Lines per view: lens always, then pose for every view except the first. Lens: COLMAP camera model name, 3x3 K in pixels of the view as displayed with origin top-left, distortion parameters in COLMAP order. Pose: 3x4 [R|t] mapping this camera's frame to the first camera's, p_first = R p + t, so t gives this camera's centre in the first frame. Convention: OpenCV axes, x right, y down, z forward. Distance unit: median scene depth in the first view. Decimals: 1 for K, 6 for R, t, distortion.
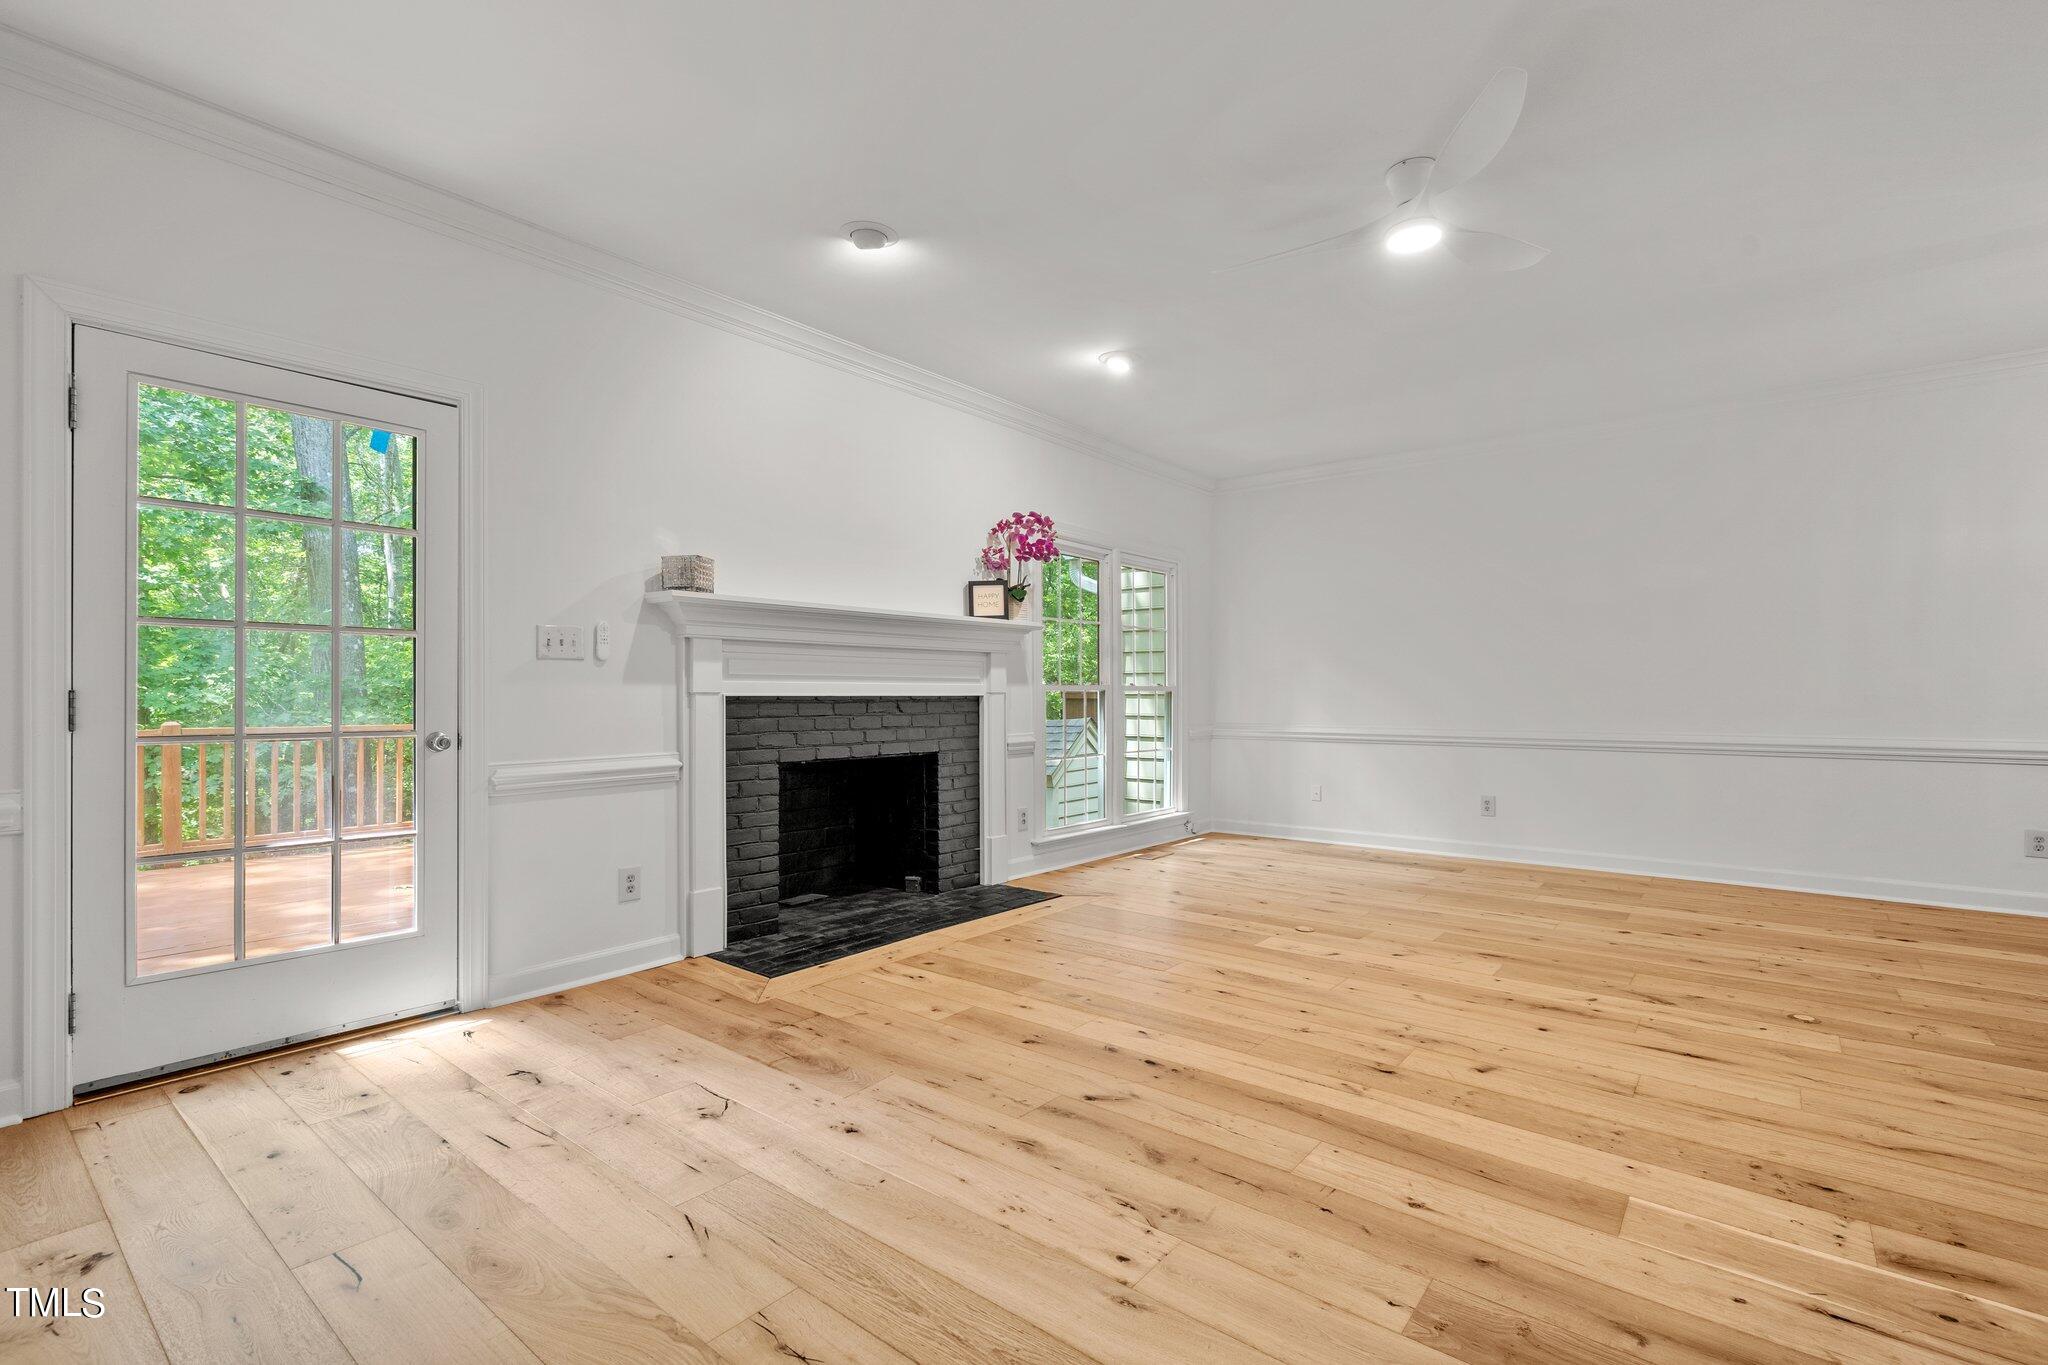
lens RADIAL K [[932.5, 0, 1003.4], [0, 932.5, 714.1], [0, 0, 1]] dist [-0.003732, 0.000501]
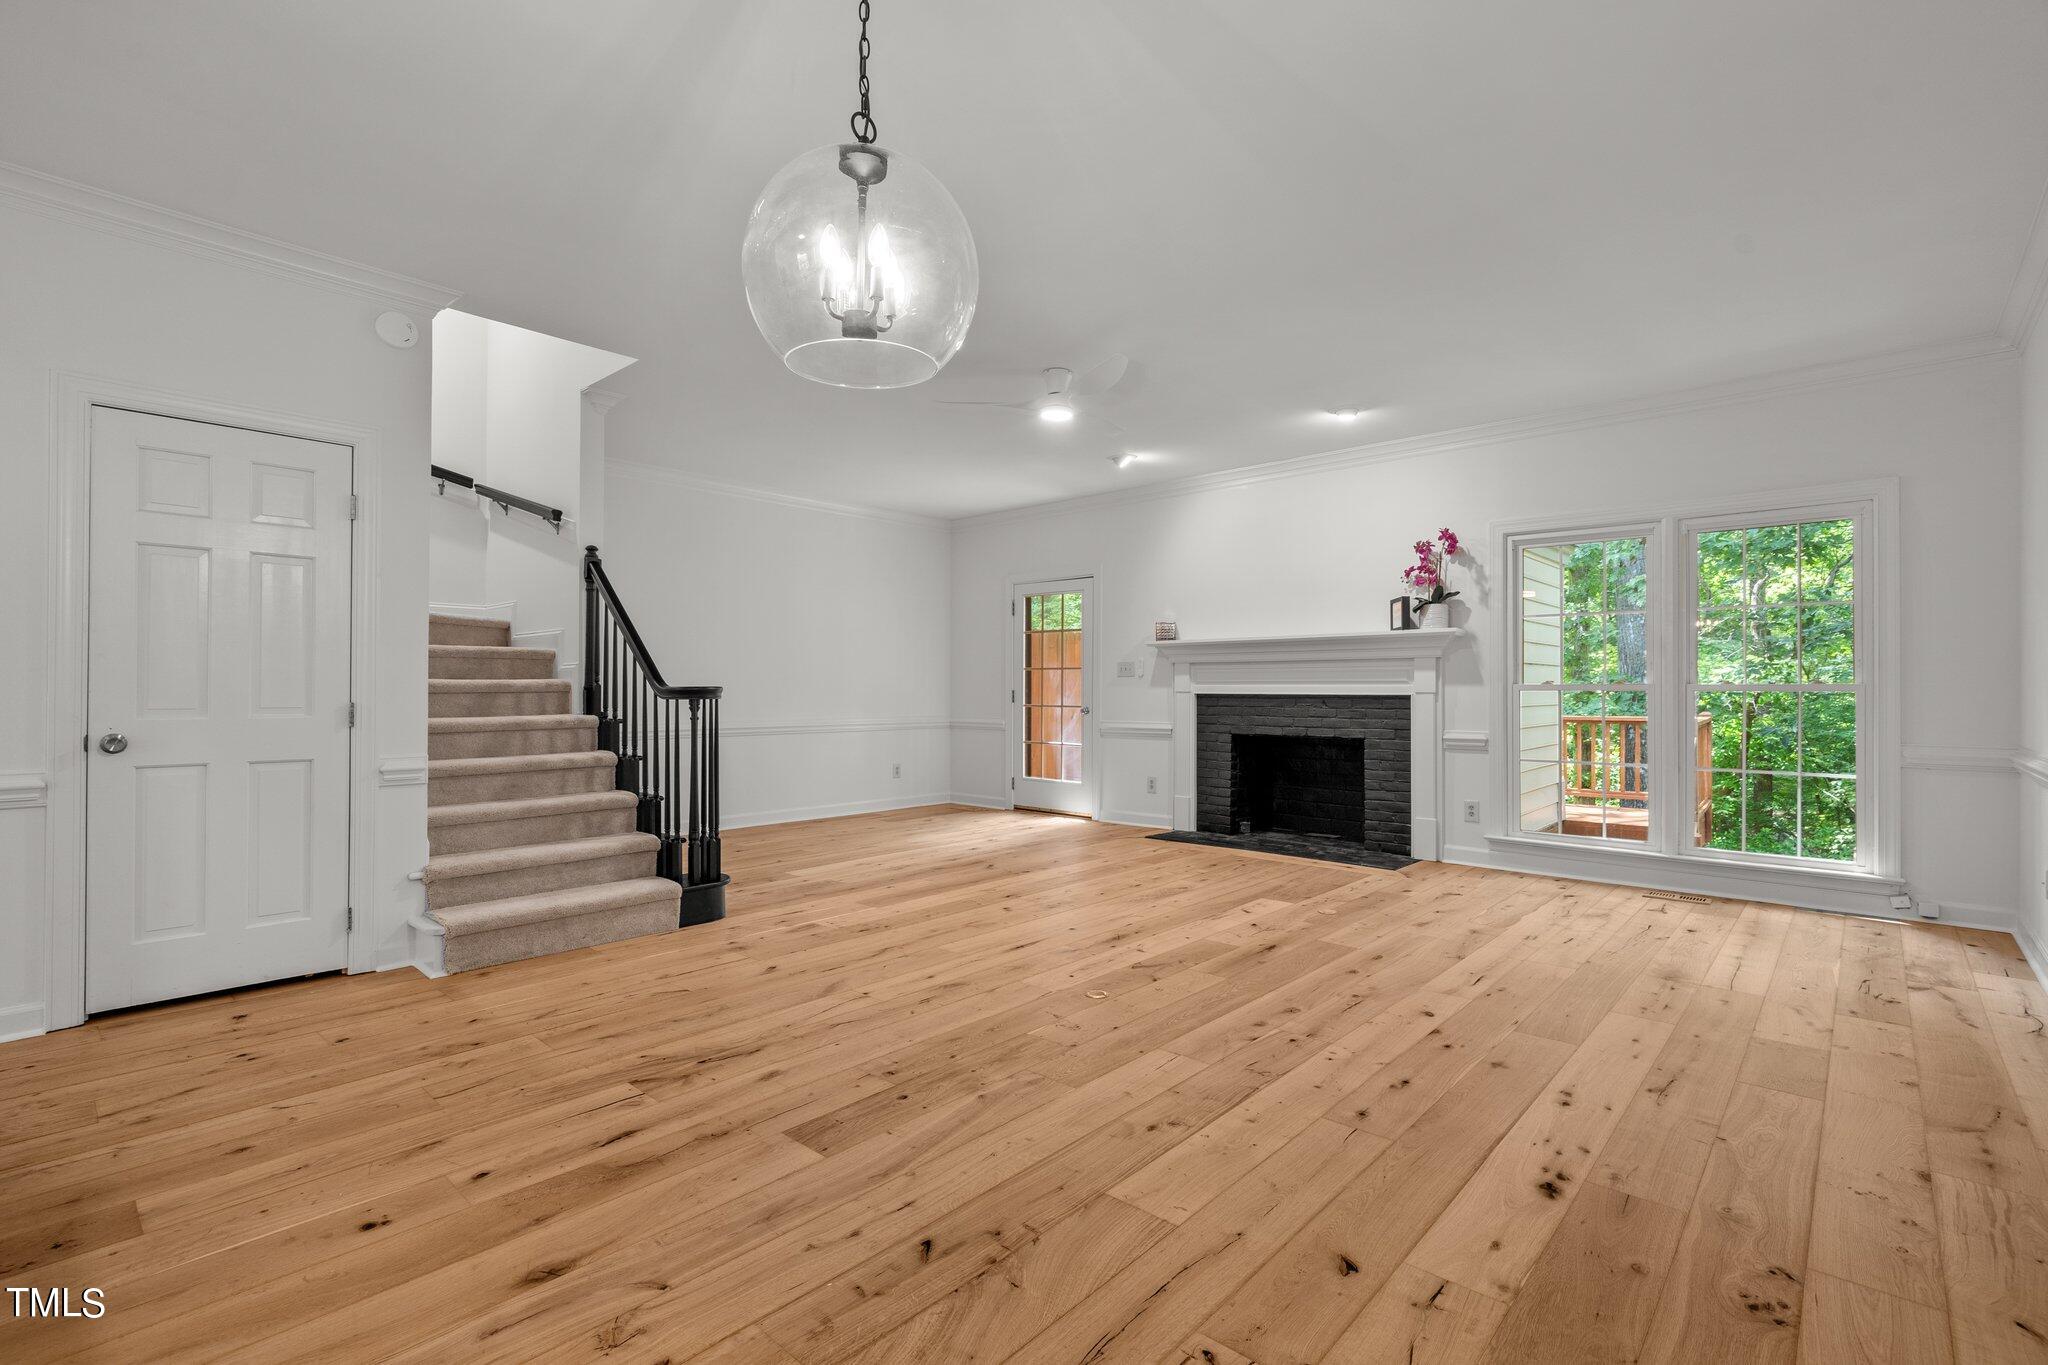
lens RADIAL K [[932.5, 0, 1019.7], [0, 932.5, 686.5], [0, 0, 1]] dist [-0.003732, 0.000501]
pose [[-0.050967, 0.000912, -0.998700, 1.520594], [-0.018269, 0.999831, 0.001845, -0.030121], [0.998533, 0.018339, -0.050942, 0.738957]]
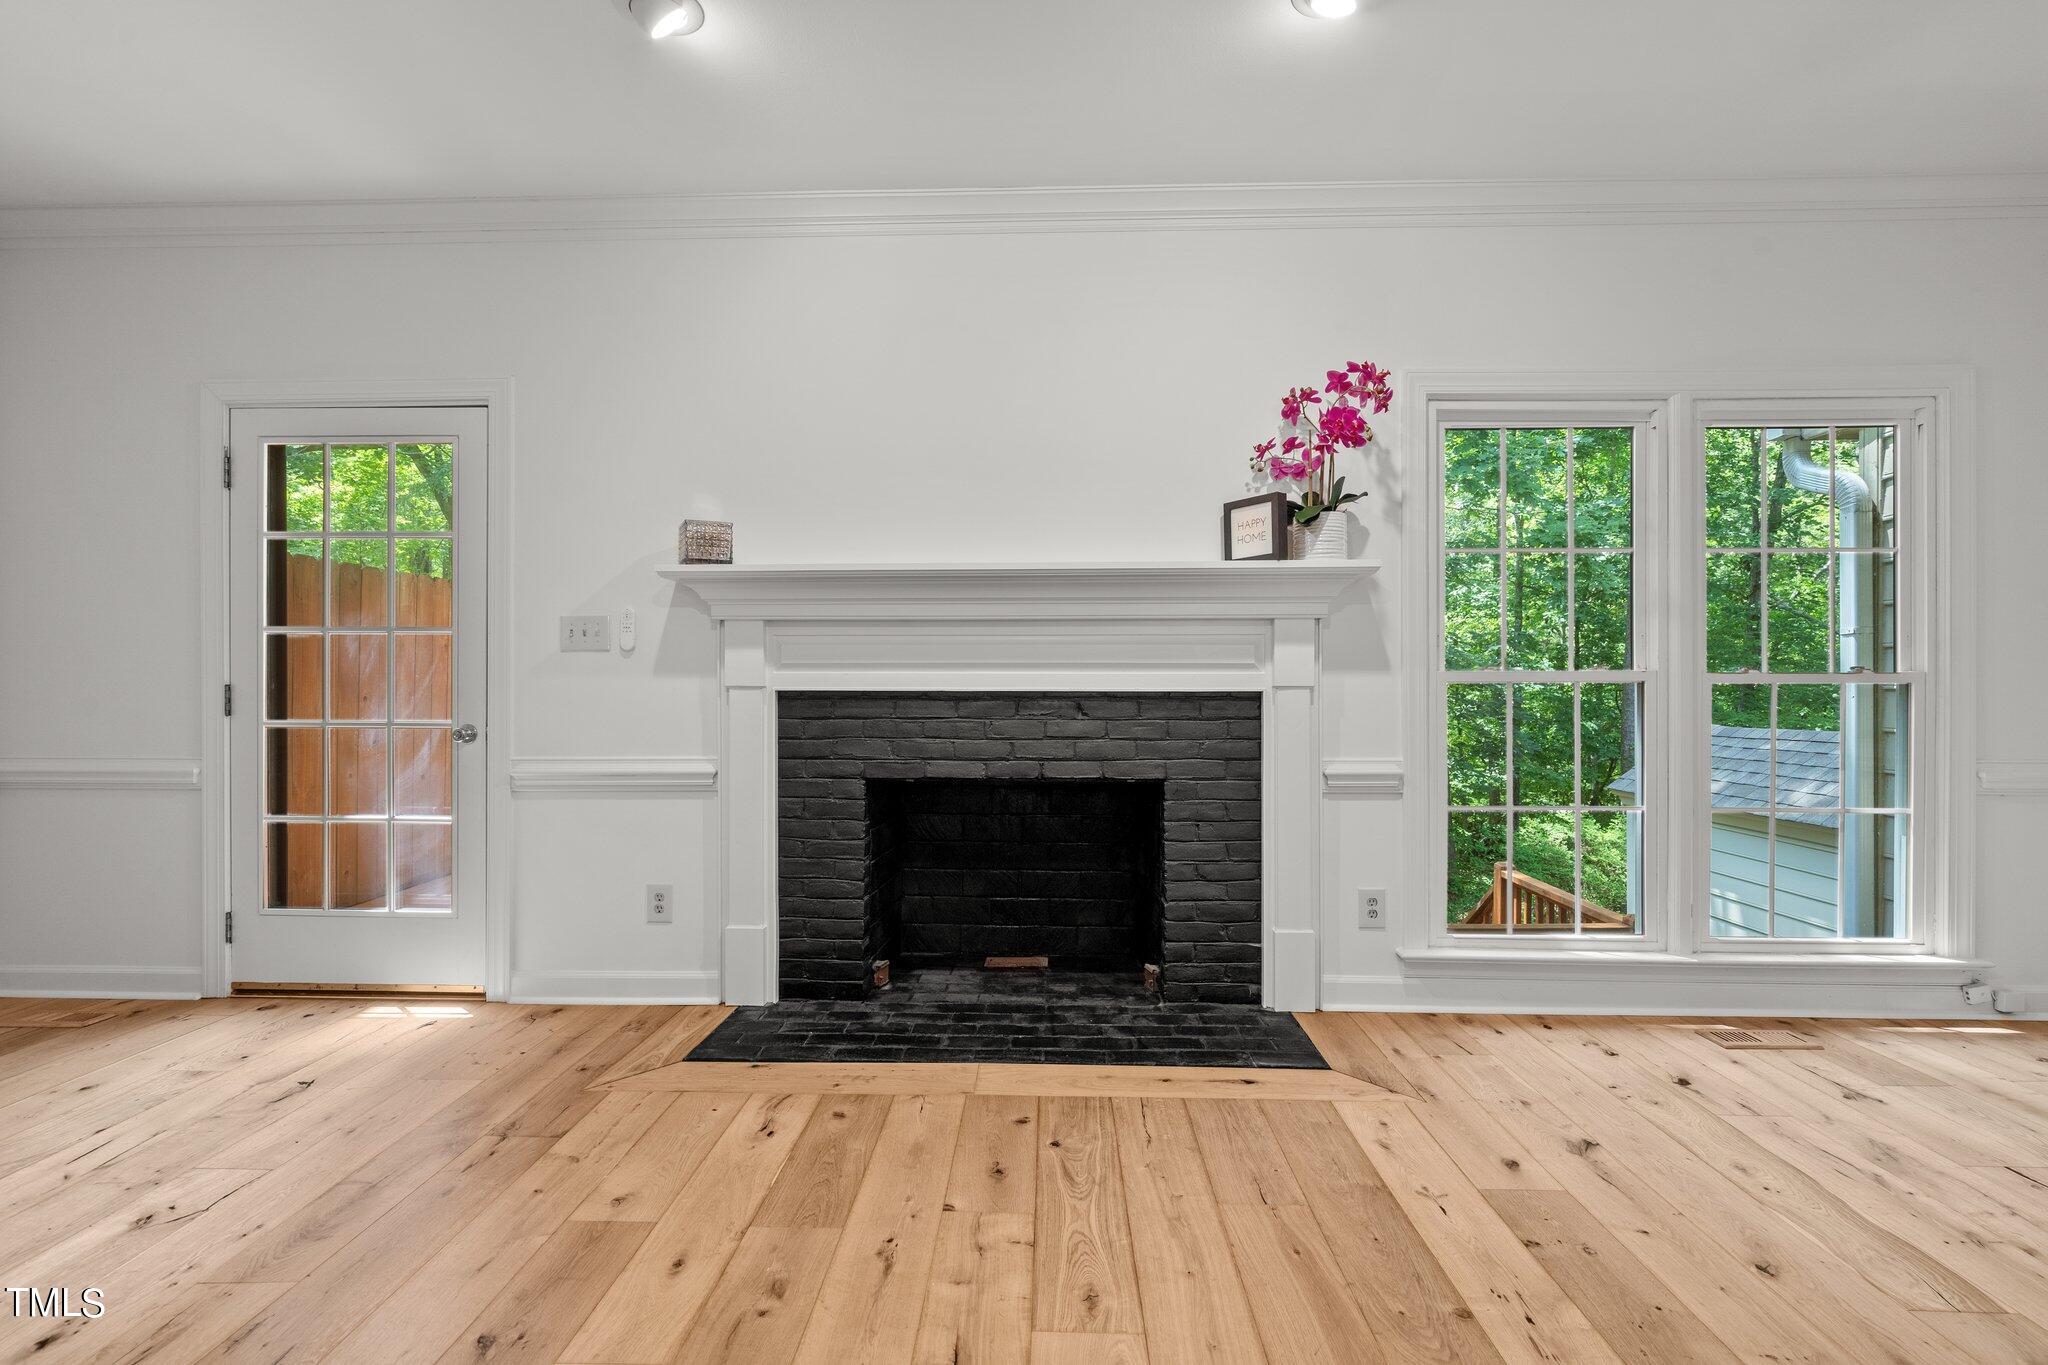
lens RADIAL K [[932.5, 0, 1042.5], [0, 932.5, 691.7], [0, 0, 1]] dist [-0.003732, 0.000501]
pose [[0.616610, 0.005047, -0.787253, 0.471022], [-0.017360, 0.999823, -0.007187, -0.015905], [0.787077, 0.018098, 0.616589, 0.673876]]
